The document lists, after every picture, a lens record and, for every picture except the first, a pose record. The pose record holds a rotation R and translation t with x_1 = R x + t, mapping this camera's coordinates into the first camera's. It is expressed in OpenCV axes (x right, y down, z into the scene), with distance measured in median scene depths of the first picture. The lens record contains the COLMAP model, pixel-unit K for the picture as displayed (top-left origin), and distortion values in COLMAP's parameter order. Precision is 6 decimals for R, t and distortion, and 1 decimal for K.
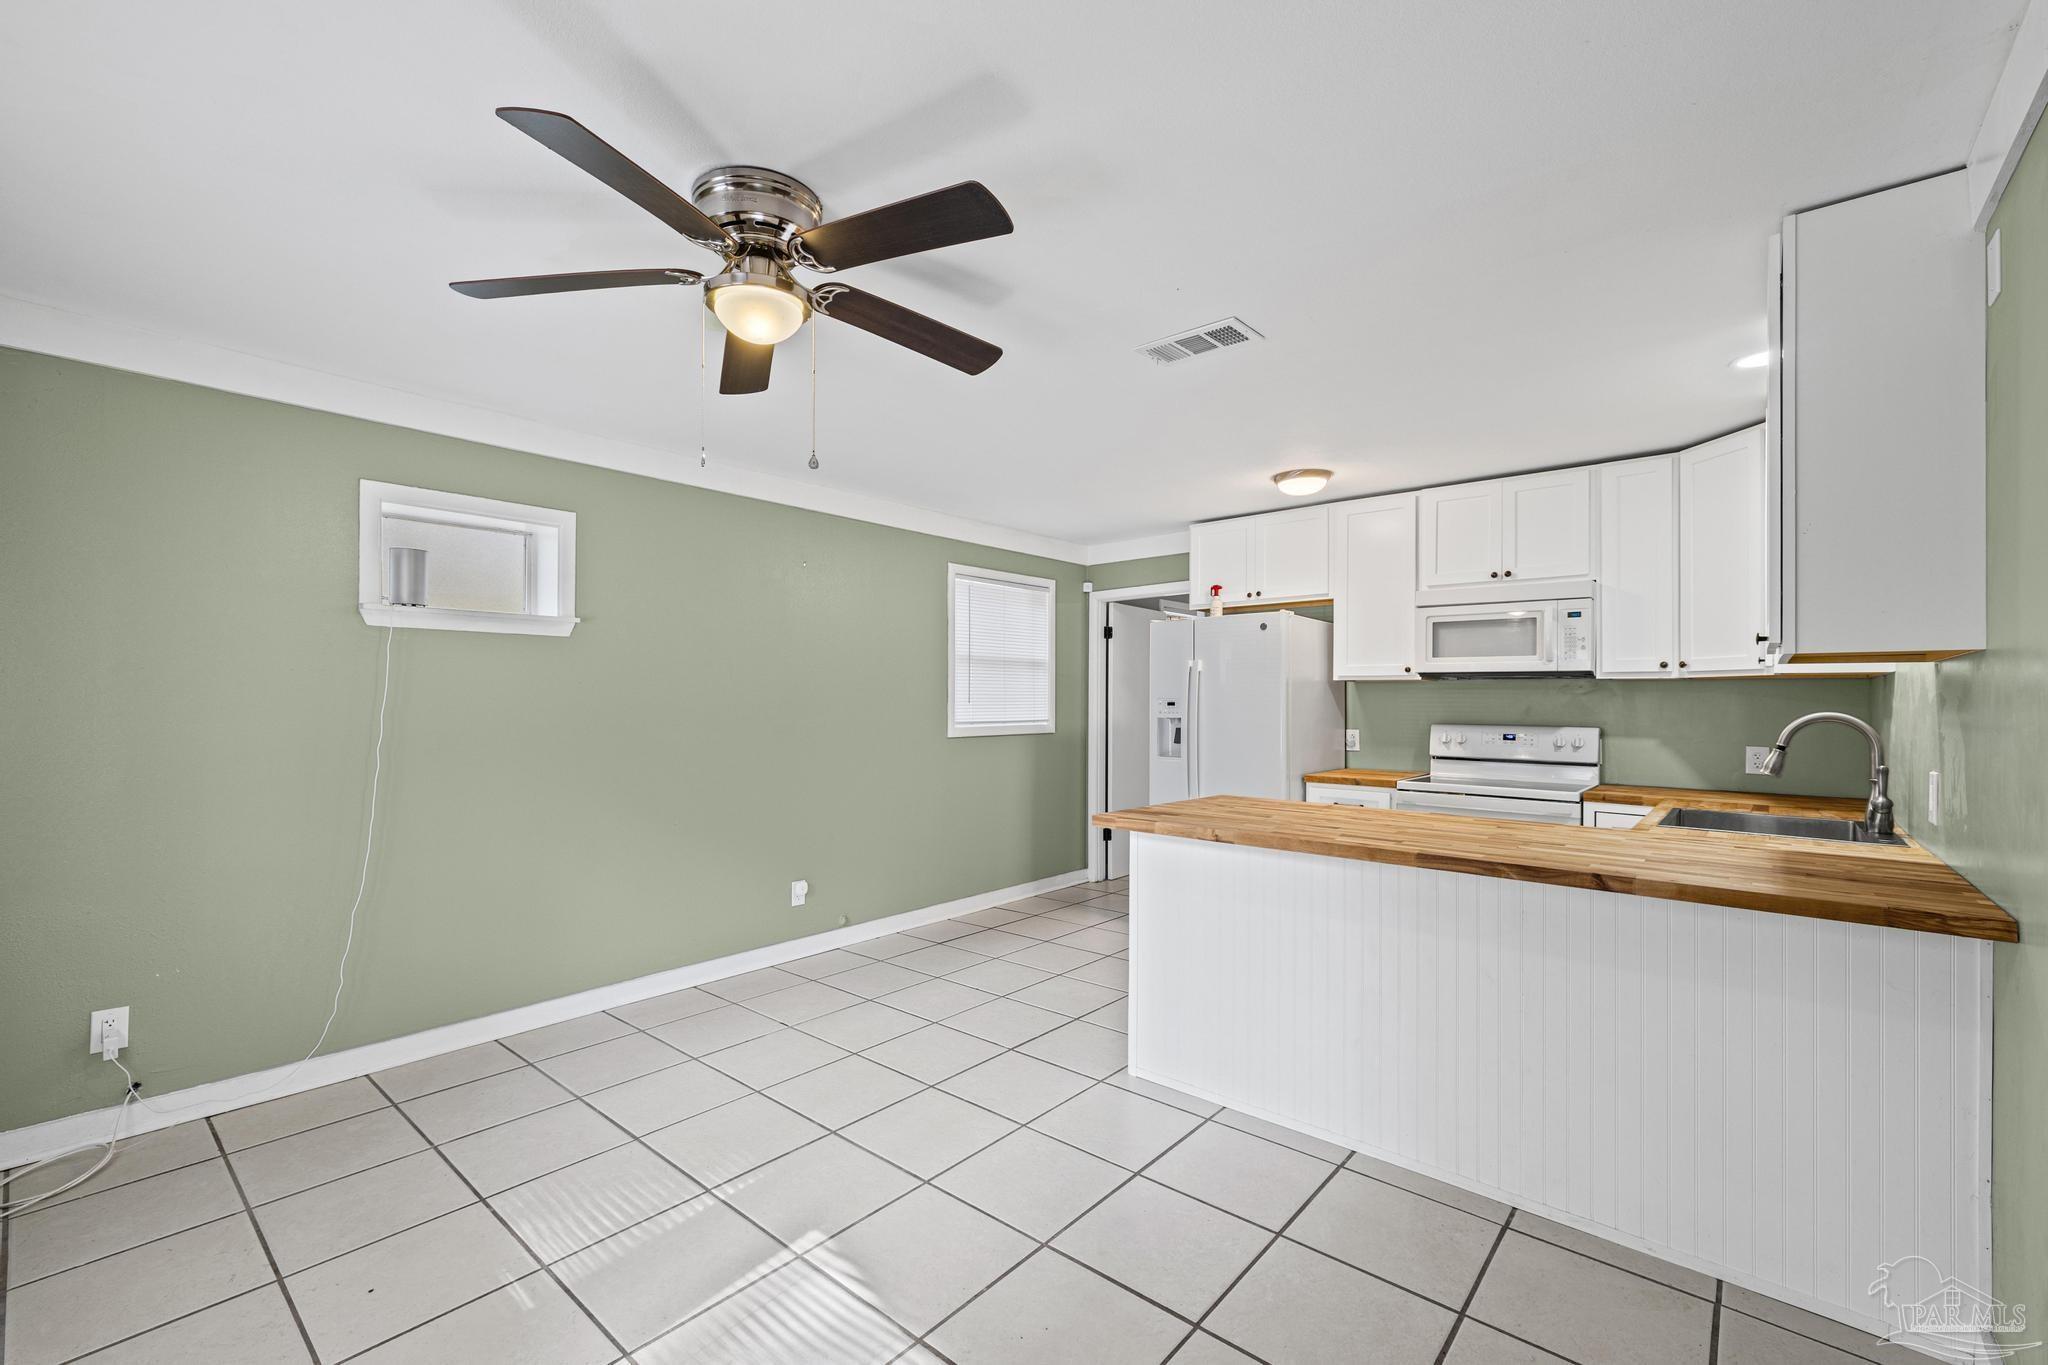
lens RADIAL K [[862.4, 0, 1012.9], [0, 862.4, 697.6], [0, 0, 1]] dist [0.002436, 0.000383]
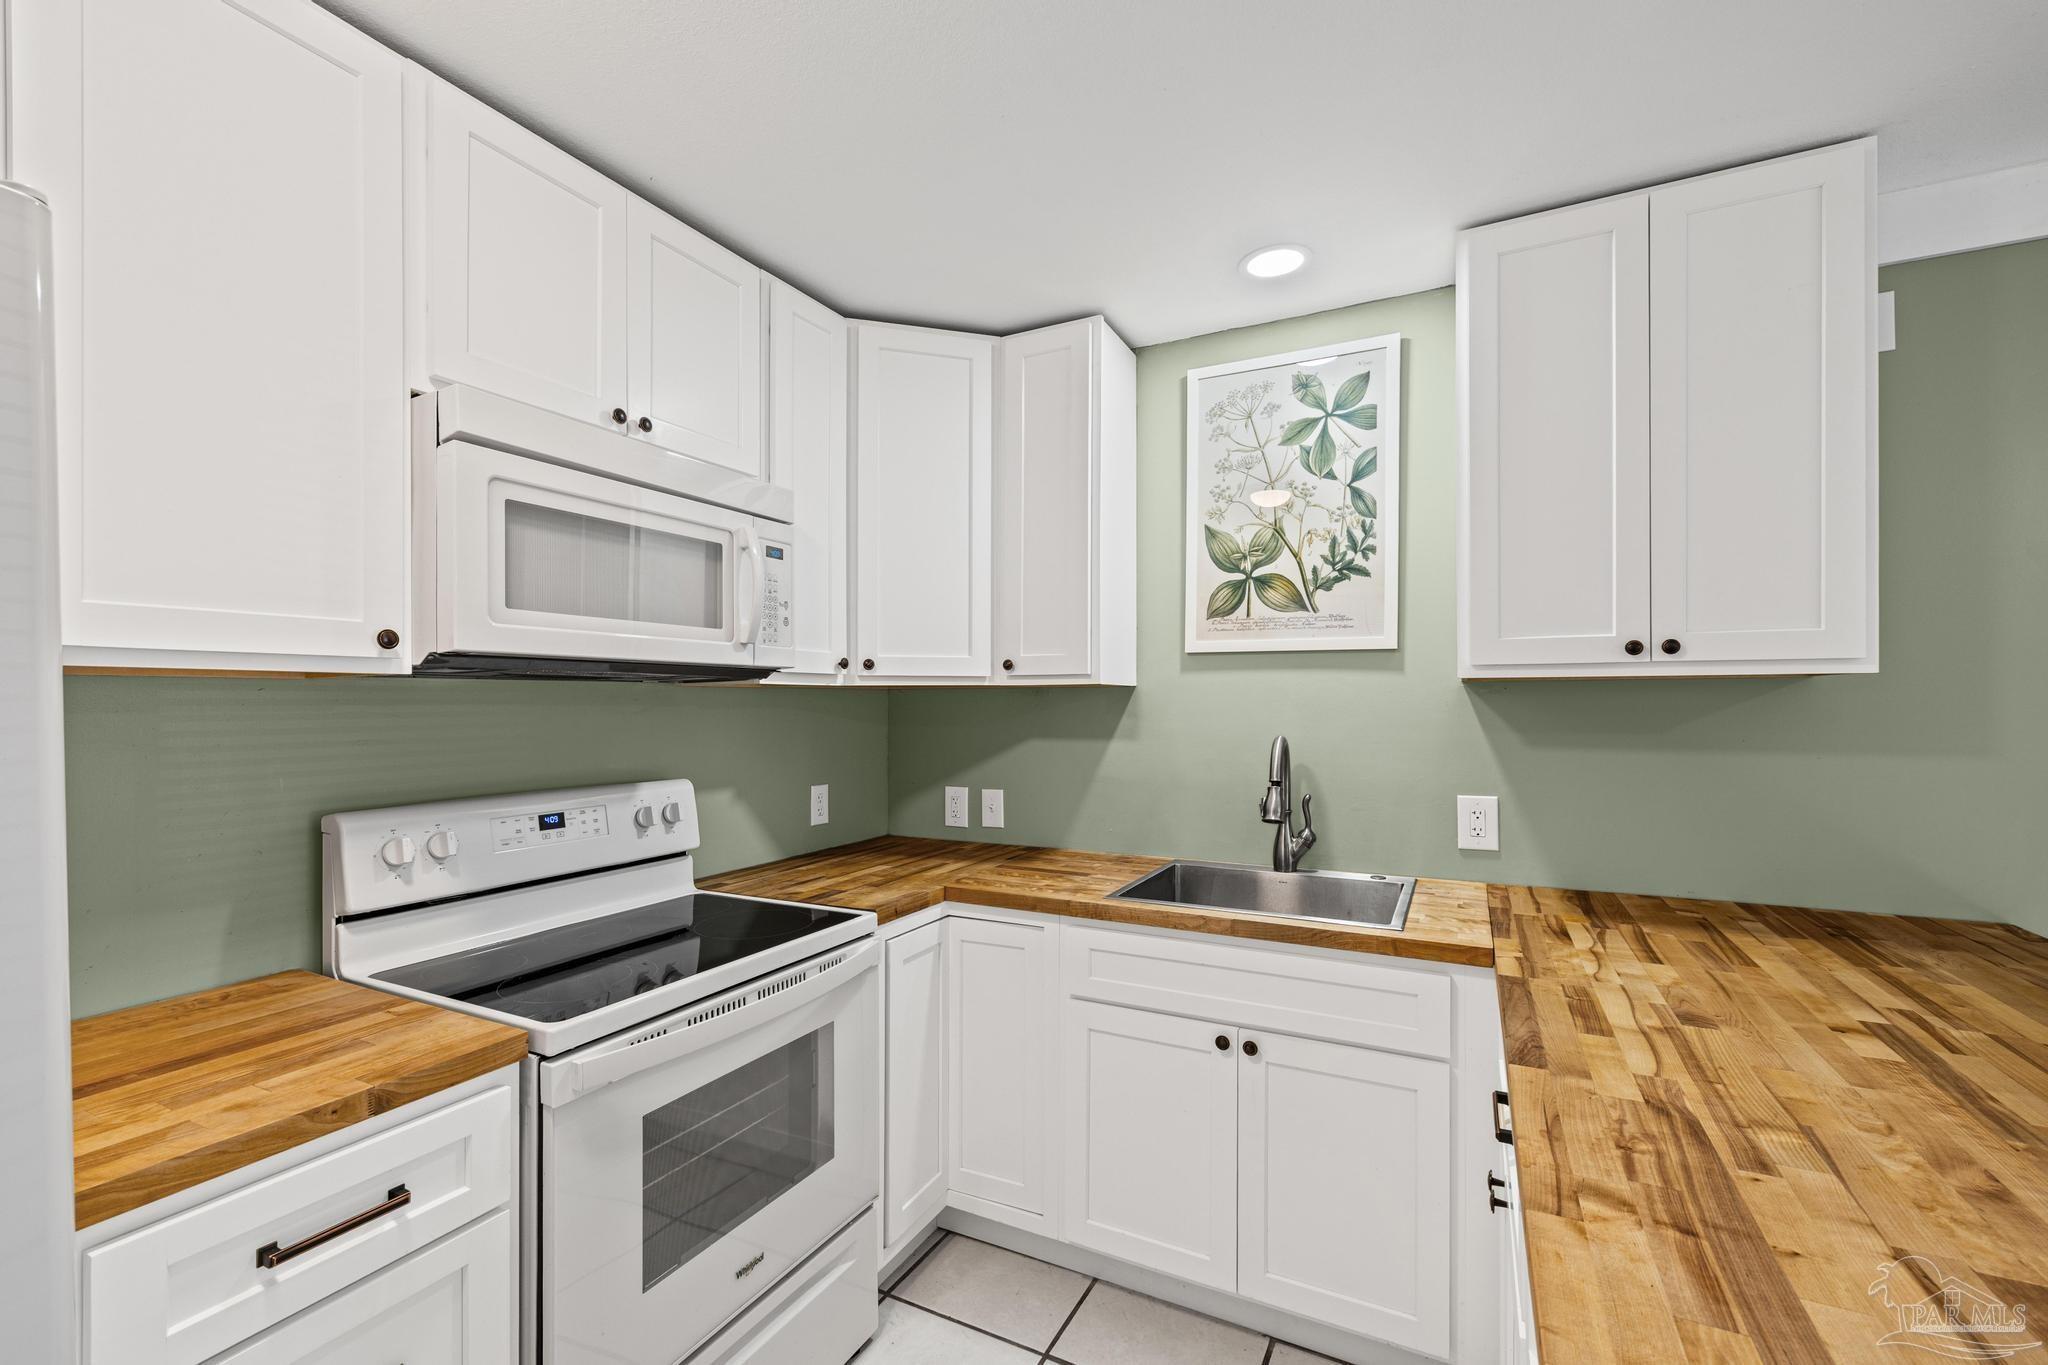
lens RADIAL K [[862.4, 0, 1013.5], [0, 862.4, 693.3], [0, 0, 1]] dist [0.002436, 0.000383]
pose [[-0.229047, 0.002607, 0.973412, 0.130089], [0.002584, 0.999995, -0.002070, -0.013816], [-0.973412, 0.002041, -0.229052, 0.913772]]
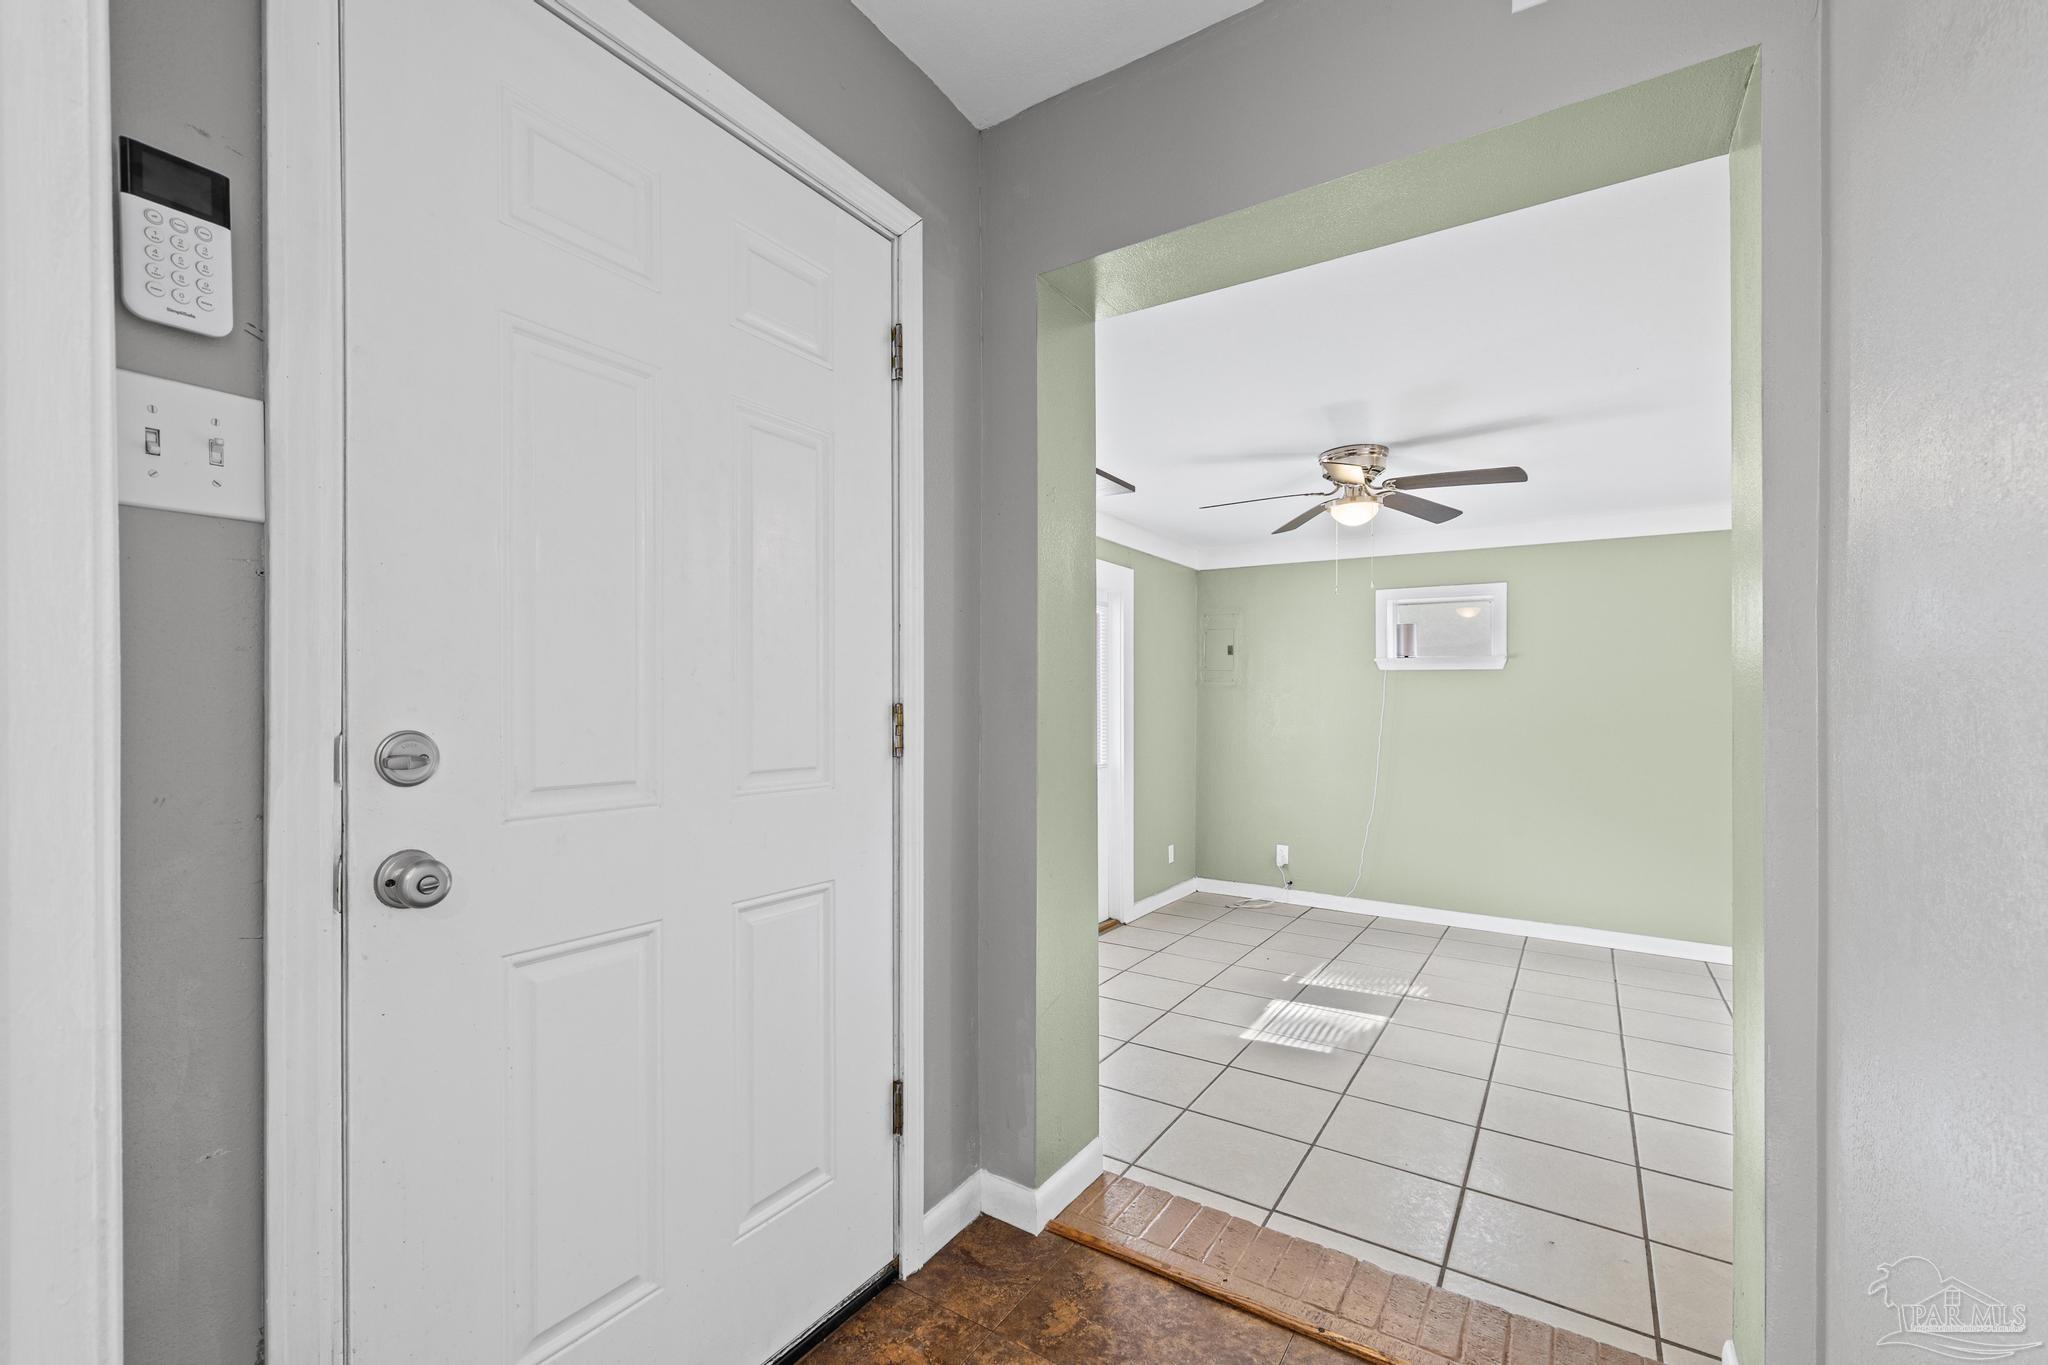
lens RADIAL K [[862.4, 0, 1029.6], [0, 862.4, 697.8], [0, 0, 1]] dist [0.002436, 0.000383]
pose [[0.142214, -0.008618, -0.989798, 0.684743], [-0.008767, 0.999912, -0.009966, -0.000652], [0.989797, 0.010095, 0.142126, 0.008681]]
